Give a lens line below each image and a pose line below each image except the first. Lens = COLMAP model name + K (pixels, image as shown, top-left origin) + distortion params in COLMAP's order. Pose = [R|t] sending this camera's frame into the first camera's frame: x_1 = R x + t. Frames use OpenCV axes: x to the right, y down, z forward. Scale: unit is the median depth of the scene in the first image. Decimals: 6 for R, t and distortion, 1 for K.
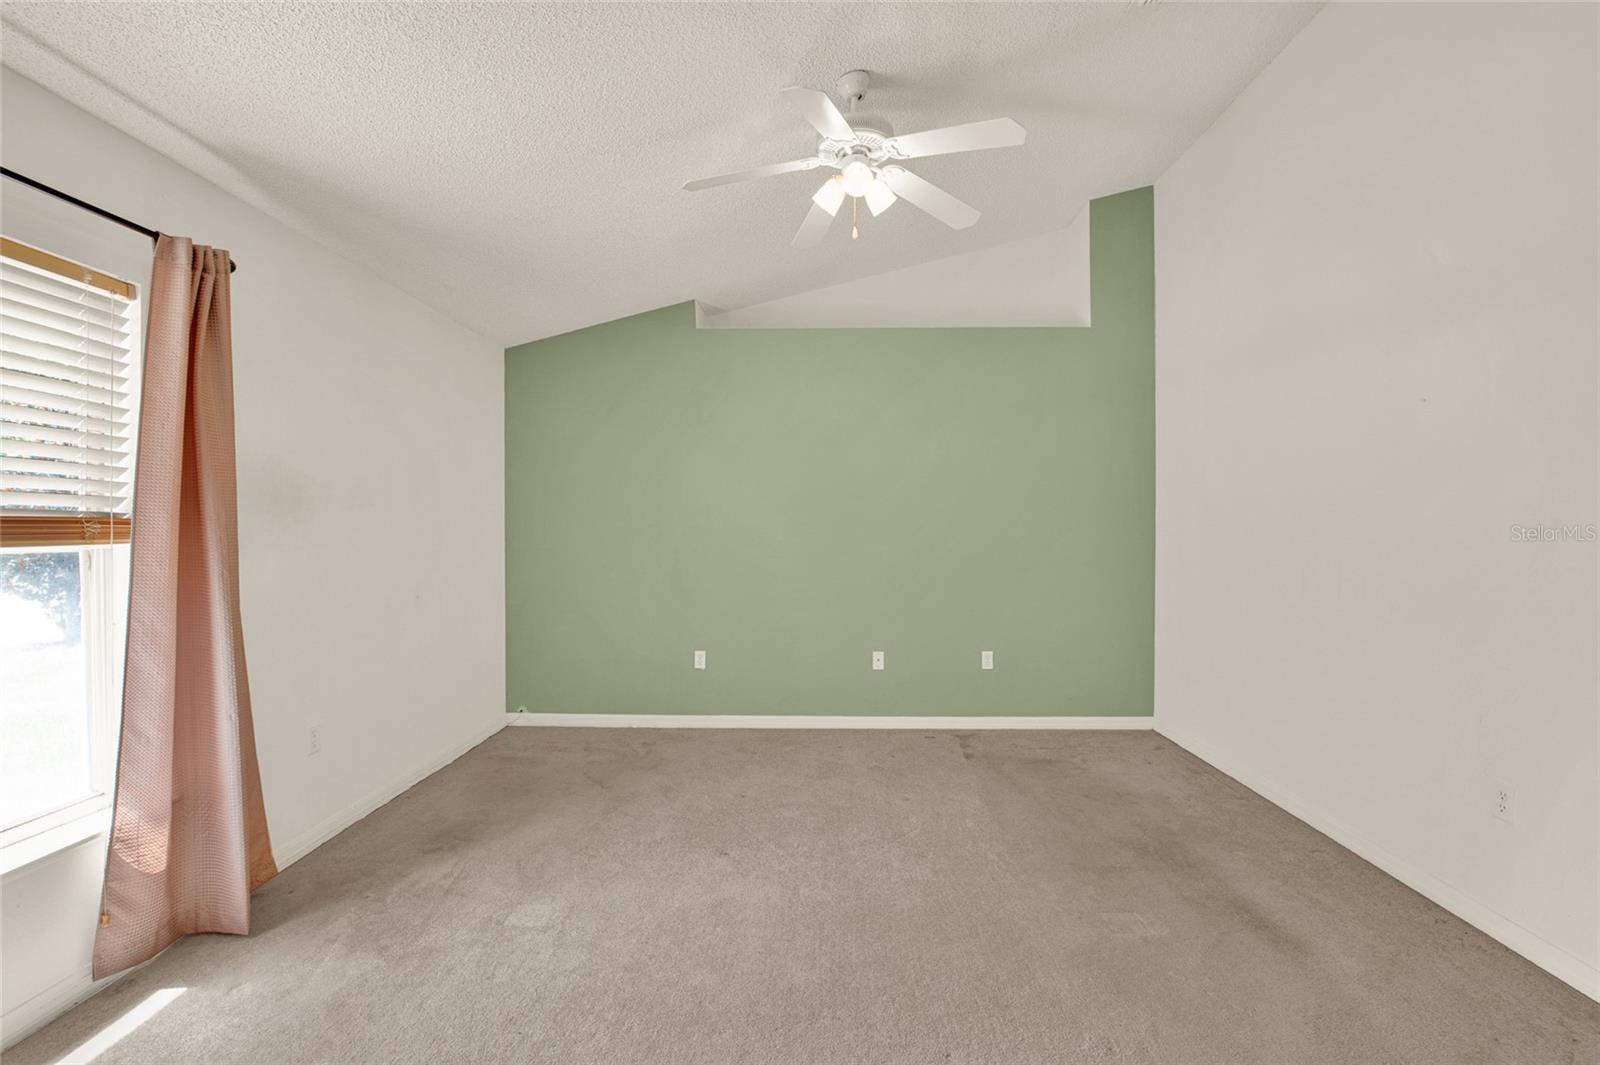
lens RADIAL K [[732.7, 0, 791.2], [0, 732.7, 527.5], [0, 0, 1]] dist [-0.020487, 0.002203]
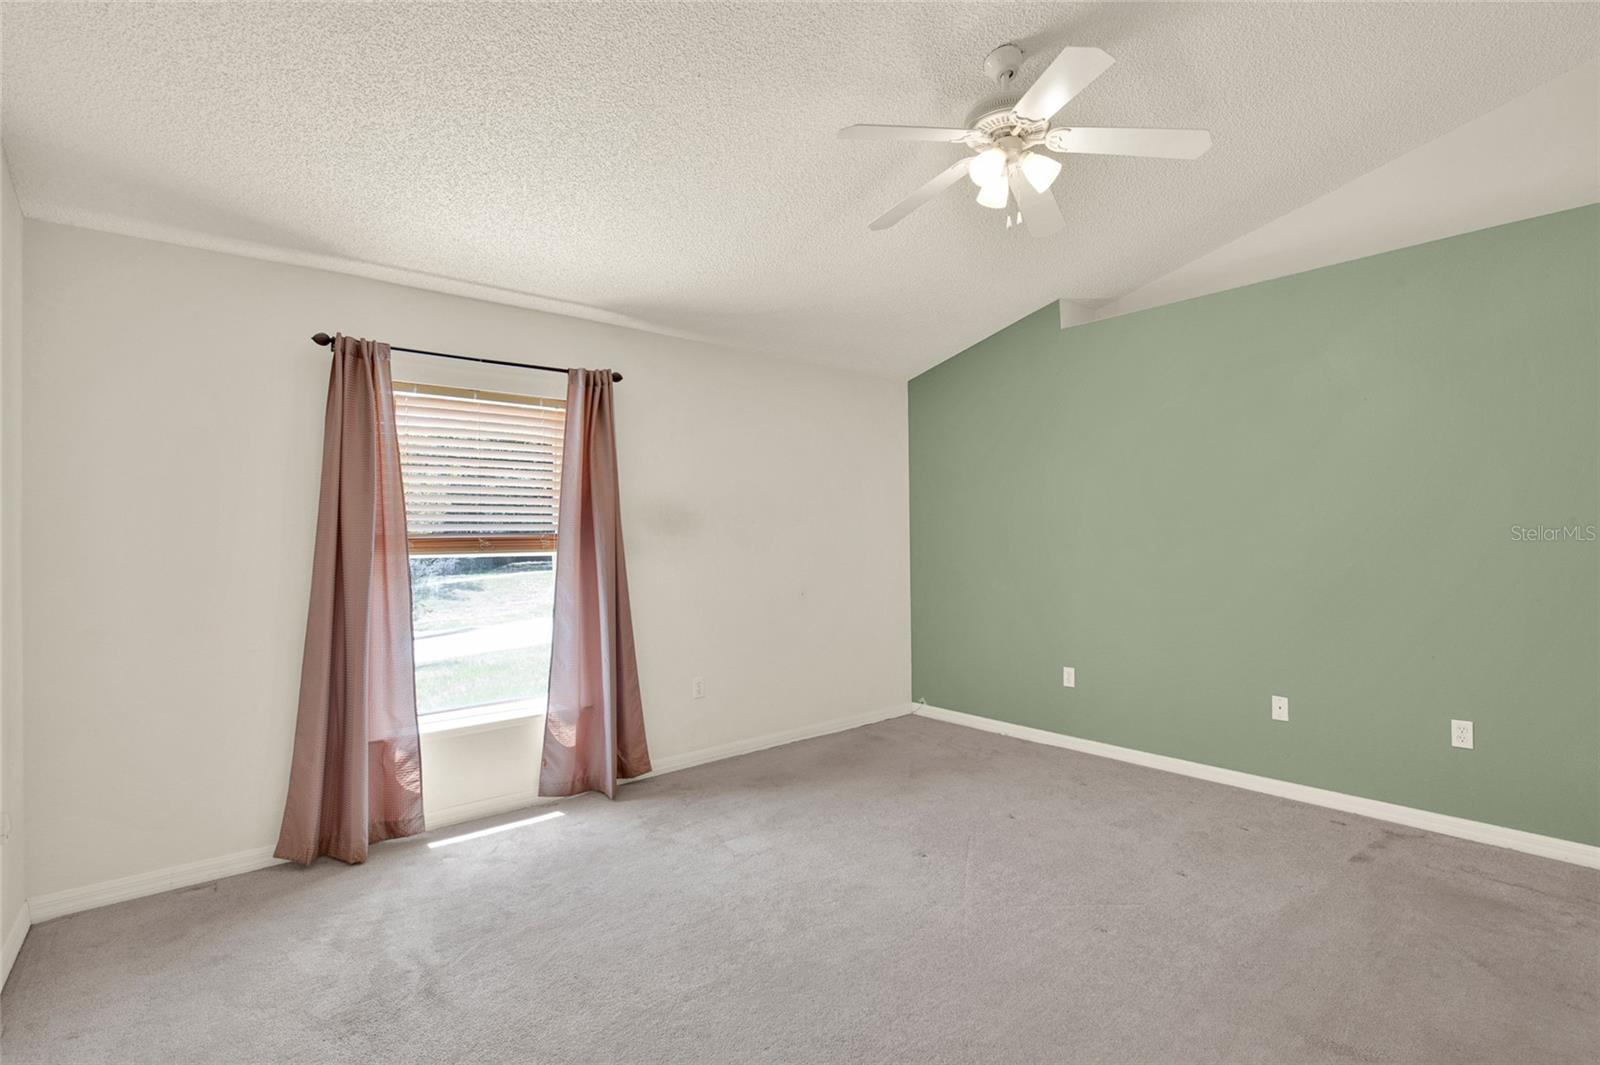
lens RADIAL K [[732.7, 0, 792.2], [0, 732.7, 532.9], [0, 0, 1]] dist [-0.020487, 0.002203]
pose [[0.673314, -0.009354, -0.739297, 0.574445], [0.008235, 0.999953, -0.005151, -0.007261], [0.739311, -0.002620, 0.673359, 0.172995]]
